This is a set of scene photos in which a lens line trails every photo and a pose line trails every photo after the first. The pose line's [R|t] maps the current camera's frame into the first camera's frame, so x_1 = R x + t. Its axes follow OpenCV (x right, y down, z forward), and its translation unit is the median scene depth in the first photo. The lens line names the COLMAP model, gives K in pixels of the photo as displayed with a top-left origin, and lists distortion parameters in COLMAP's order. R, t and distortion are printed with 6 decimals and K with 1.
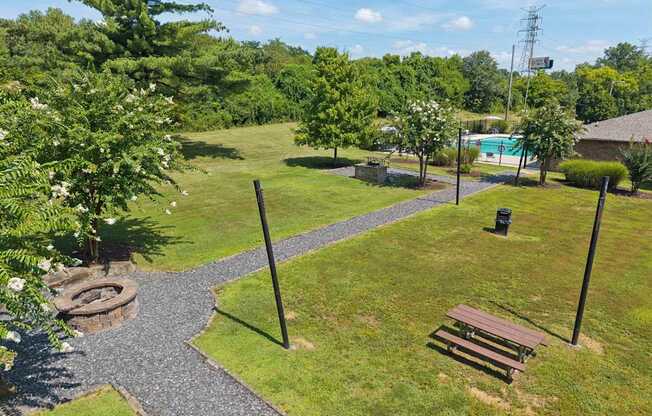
lens RADIAL K [[439.8, 0, 327.5], [0, 439.8, 207.7], [0, 0, 1]] dist [0.011268, -0.004684]
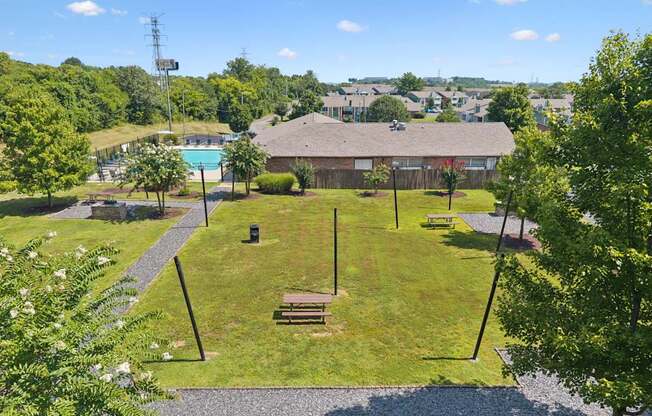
lens RADIAL K [[439.8, 0, 327.5], [0, 439.8, 207.7], [0, 0, 1]] dist [0.011268, -0.004684]
pose [[0.709939, -0.185997, 0.679258, -0.233168], [0.177255, 0.980637, 0.083261, -0.076854], [-0.681592, 0.061292, 0.729161, -0.129924]]
